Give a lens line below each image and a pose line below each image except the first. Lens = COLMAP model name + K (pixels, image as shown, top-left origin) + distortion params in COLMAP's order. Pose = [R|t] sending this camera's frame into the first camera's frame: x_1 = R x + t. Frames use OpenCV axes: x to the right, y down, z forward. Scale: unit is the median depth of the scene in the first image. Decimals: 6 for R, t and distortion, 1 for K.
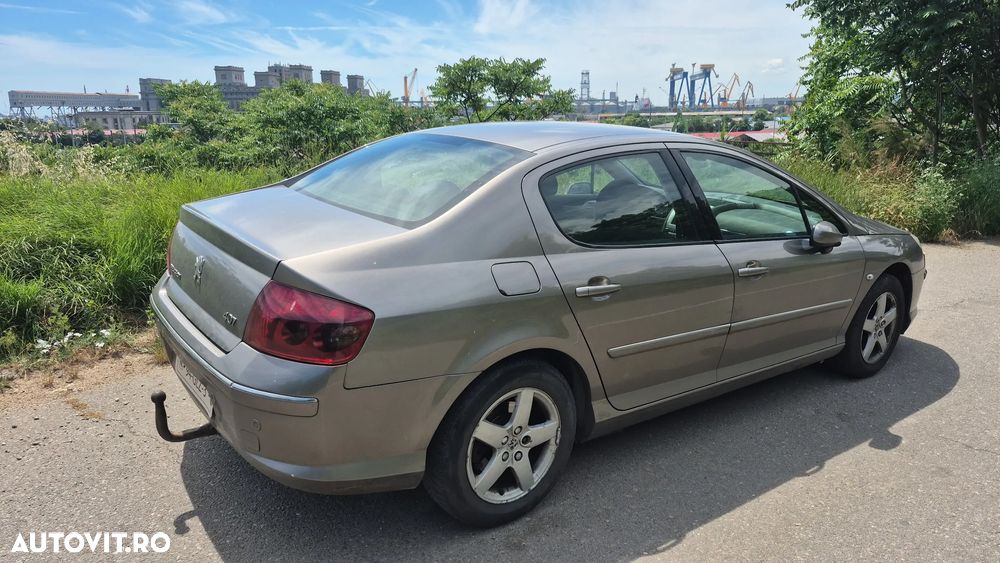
lens RADIAL K [[697.7, 0, 506.2], [0, 697.7, 265.8], [0, 0, 1]] dist [0.105423, -0.135983]
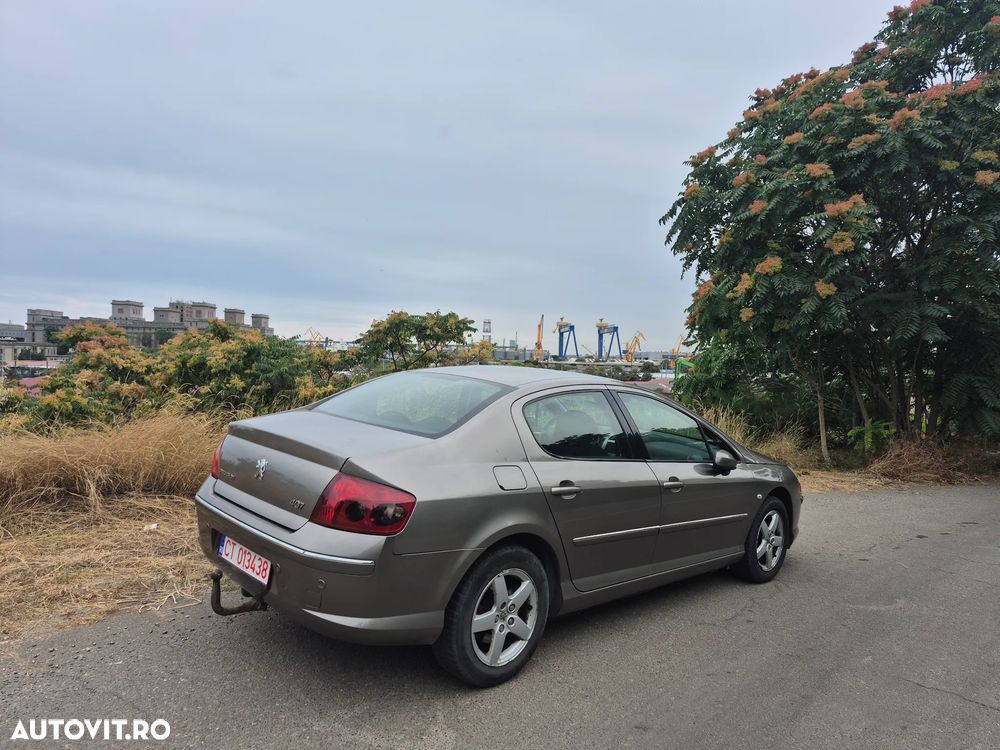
lens RADIAL K [[694.8, 0, 486.5], [0, 694.8, 370.6], [0, 0, 1]] dist [0.084960, -0.000807]
pose [[0.993339, 0.033130, 0.110363, -0.158869], [-0.011103, 0.980837, -0.194512, 0.065254], [-0.114693, 0.191991, 0.974672, -0.282532]]
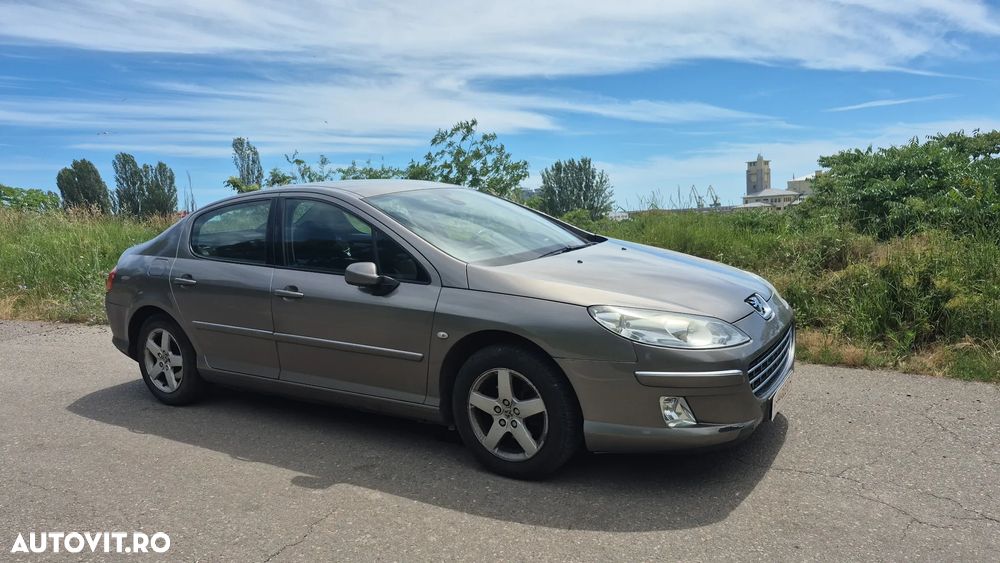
lens RADIAL K [[692.8, 0, 500.0], [0, 692.8, 281.5], [0, 0, 1]] dist [0.102618, -0.122773]
pose [[0.335092, 0.073704, -0.939298, 1.829980], [-0.148990, 0.988537, 0.024416, -0.112169], [0.930331, 0.131764, 0.342232, 1.052113]]
